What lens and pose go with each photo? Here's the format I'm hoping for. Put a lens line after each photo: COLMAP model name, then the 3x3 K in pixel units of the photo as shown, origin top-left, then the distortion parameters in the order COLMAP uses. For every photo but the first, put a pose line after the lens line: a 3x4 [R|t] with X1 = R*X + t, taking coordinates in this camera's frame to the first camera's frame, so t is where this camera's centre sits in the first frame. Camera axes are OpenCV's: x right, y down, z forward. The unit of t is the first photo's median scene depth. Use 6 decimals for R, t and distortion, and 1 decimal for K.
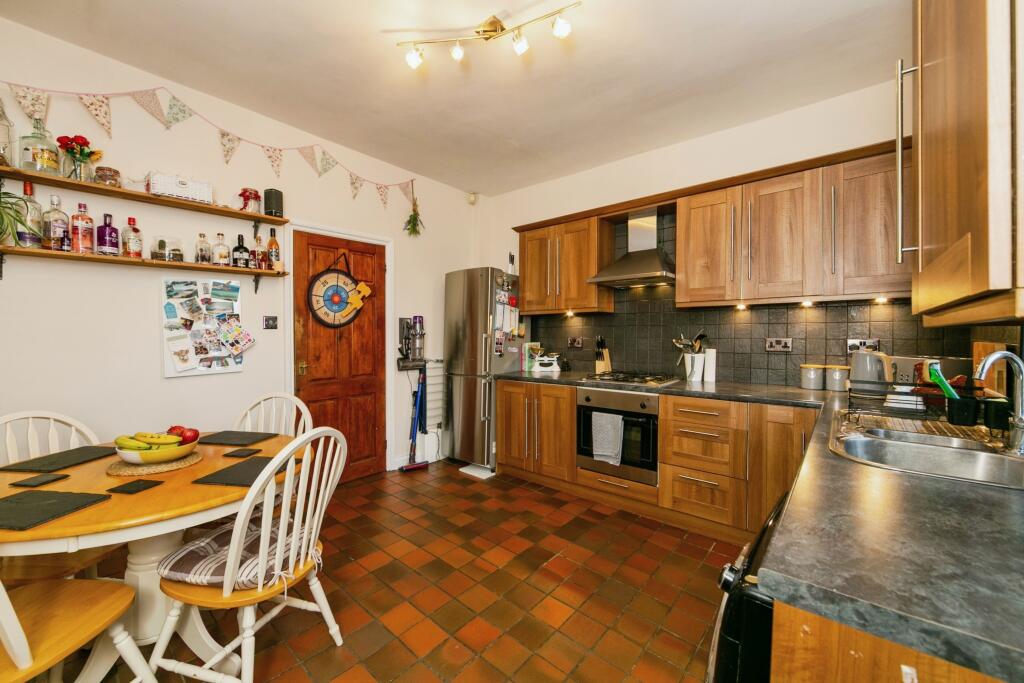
lens RADIAL K [[400.7, 0, 508.8], [0, 400.7, 334.0], [0, 0, 1]] dist [0.000338, -0.000047]
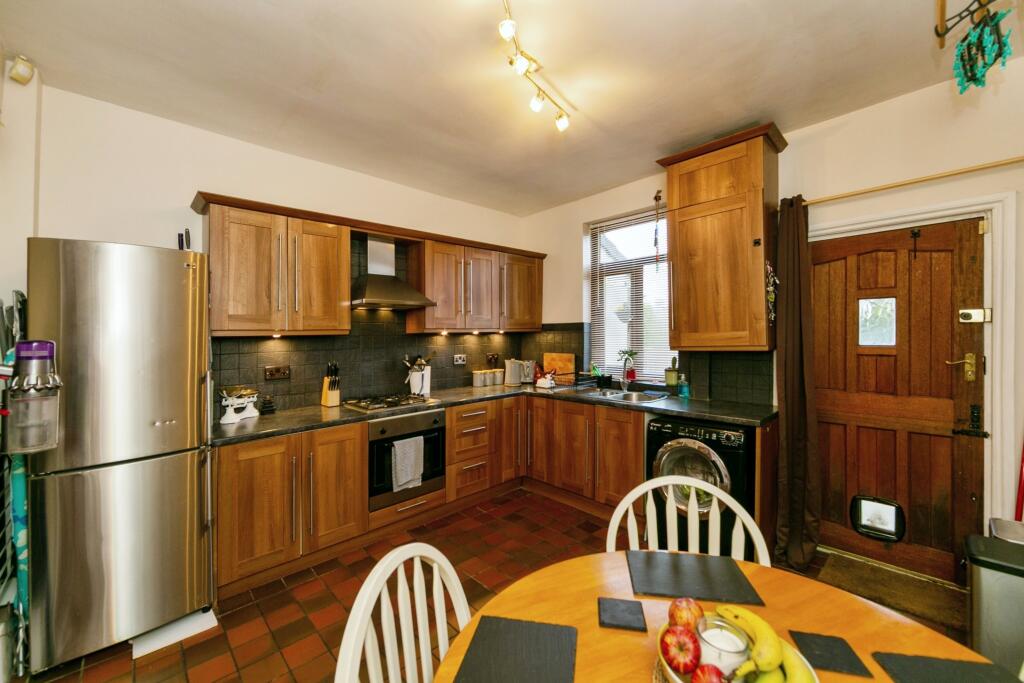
lens RADIAL K [[400.7, 0, 508.8], [0, 400.7, 334.0], [0, 0, 1]] dist [0.000338, -0.000047]
pose [[0.112838, 0.000245, 0.993613, -0.699529], [0.018033, 0.999835, -0.002295, -0.055621], [-0.993450, 0.018177, 0.112815, 0.612213]]
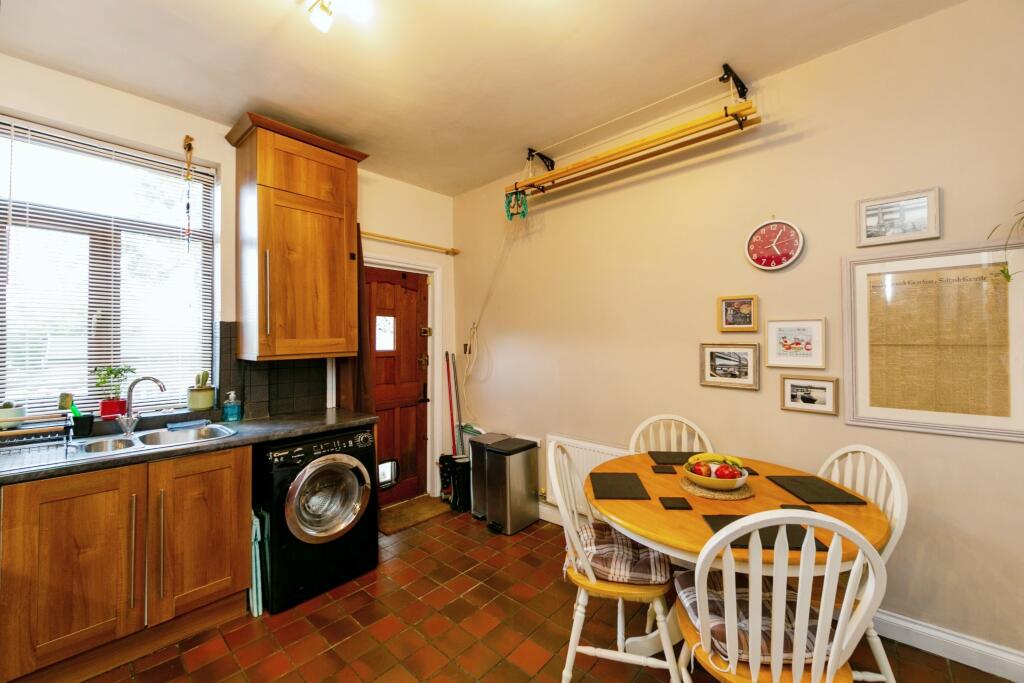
lens RADIAL K [[403.0, 0, 509.5], [0, 403.0, 344.1], [0, 0, 1]] dist [0.000165, 0.000023]
pose [[-0.998930, 0.001447, 0.046227, -0.177389], [0.002035, 0.999918, 0.012668, -0.051334], [-0.046204, 0.012748, -0.998851, 1.109946]]
